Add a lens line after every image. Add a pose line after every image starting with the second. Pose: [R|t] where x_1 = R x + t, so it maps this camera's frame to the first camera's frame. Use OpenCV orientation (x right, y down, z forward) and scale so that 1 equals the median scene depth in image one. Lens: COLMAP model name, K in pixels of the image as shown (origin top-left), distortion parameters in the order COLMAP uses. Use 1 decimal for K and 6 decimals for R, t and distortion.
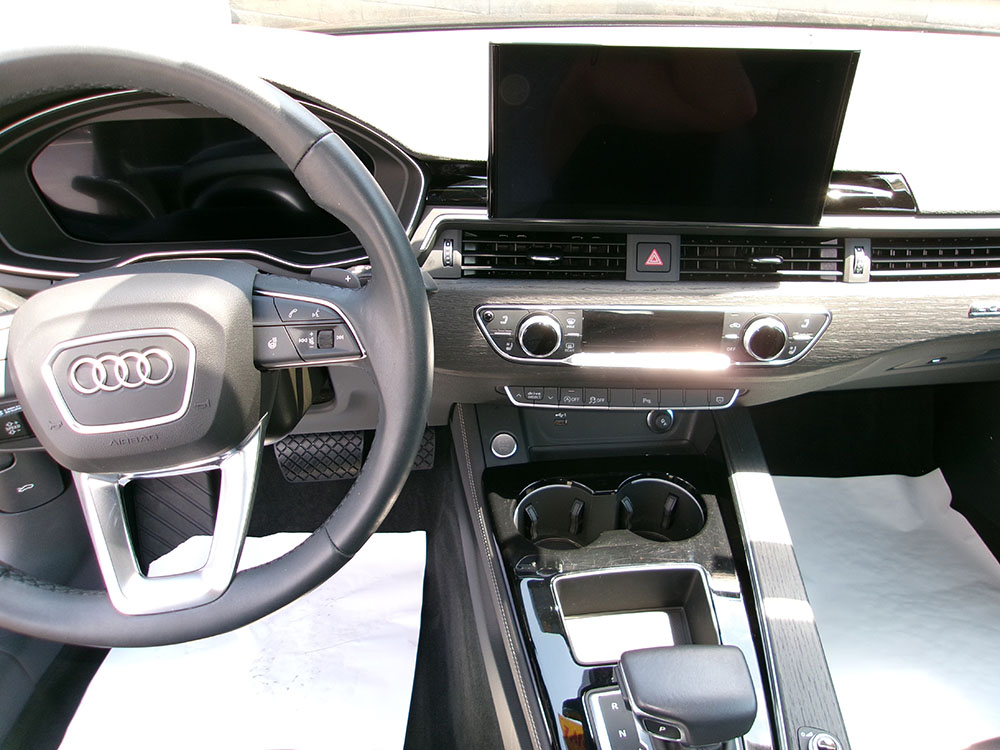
lens RADIAL K [[782.1, 0, 502.5], [0, 782.1, 378.8], [0, 0, 1]] dist [-0.027119, 0.041007]
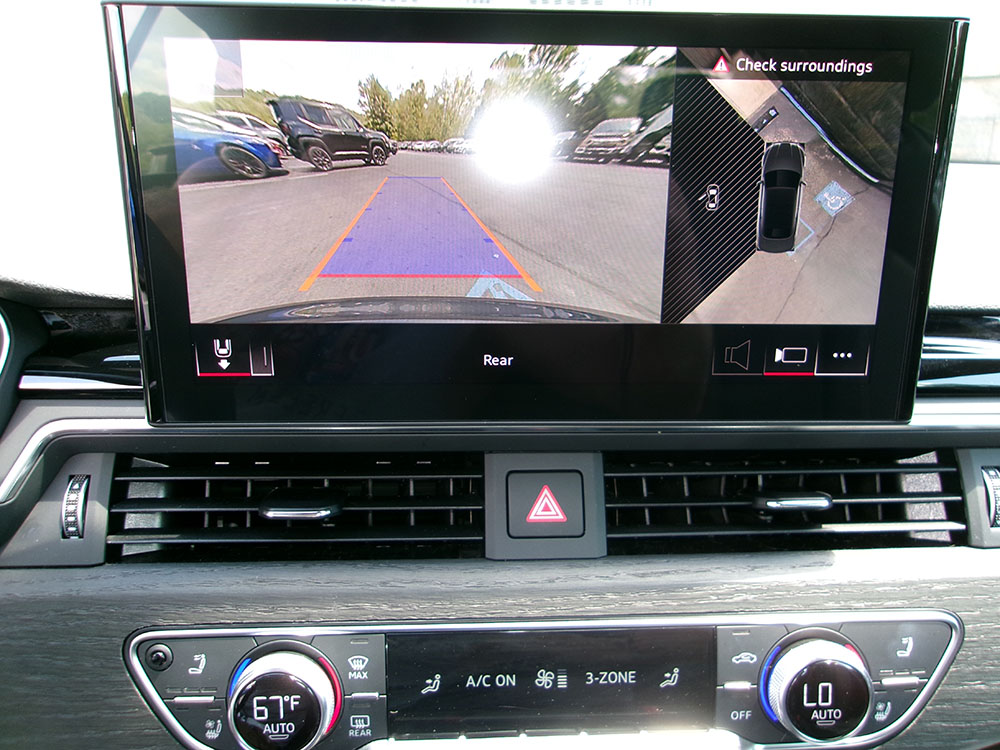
lens RADIAL K [[782.1, 0, 502.4], [0, 782.1, 379.7], [0, 0, 1]] dist [-0.027119, 0.041007]
pose [[0.996607, -0.016105, 0.080713, 0.134034], [0.039357, 0.954530, -0.295506, -0.092586], [-0.072284, 0.297680, 0.951925, 0.558264]]
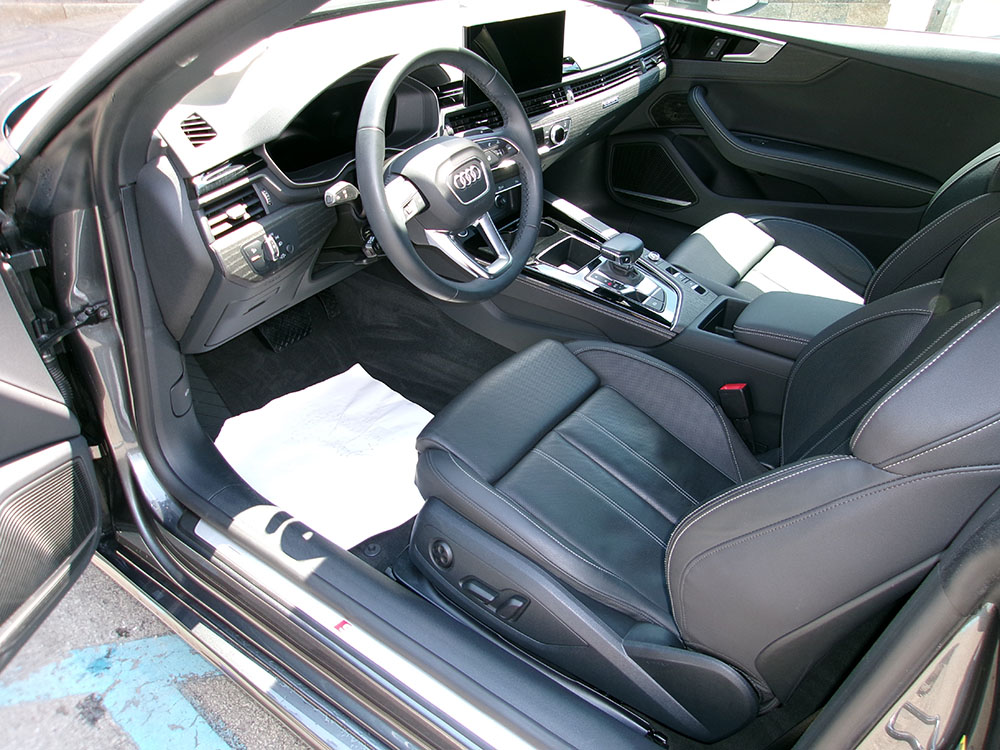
lens RADIAL K [[782.1, 0, 499.2], [0, 782.1, 378.1], [0, 0, 1]] dist [-0.027119, 0.041007]
pose [[0.595757, -0.424259, 0.681967, -1.702002], [0.415172, 0.889532, 0.190699, 0.081864], [-0.687537, 0.169523, 0.706085, -0.430490]]
